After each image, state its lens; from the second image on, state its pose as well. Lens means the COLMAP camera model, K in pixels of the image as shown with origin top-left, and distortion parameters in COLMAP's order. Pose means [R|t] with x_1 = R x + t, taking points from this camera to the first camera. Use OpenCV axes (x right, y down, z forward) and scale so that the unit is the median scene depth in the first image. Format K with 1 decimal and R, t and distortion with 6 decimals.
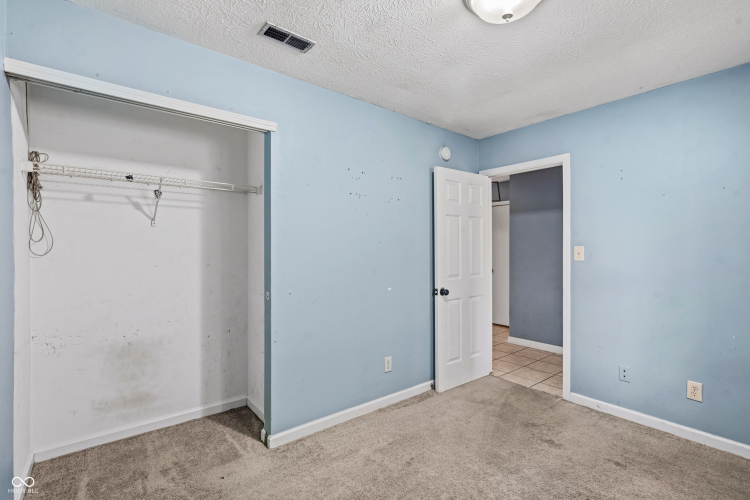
lens RADIAL K [[344.7, 0, 371.9], [0, 344.7, 271.9], [0, 0, 1]] dist [-0.008047, 0.002555]
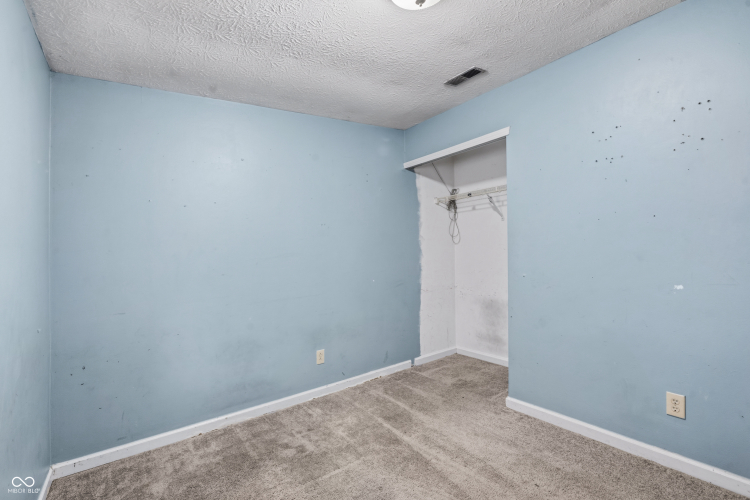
lens RADIAL K [[358.9, 0, 374.0], [0, 358.9, 245.3], [0, 0, 1]] dist [-0.000997, -0.000550]
pose [[-0.062309, 0.000582, -0.998057, 0.936161], [-0.000732, 1.000000, 0.000629, -0.035140], [0.998057, 0.000770, -0.062309, 0.613147]]
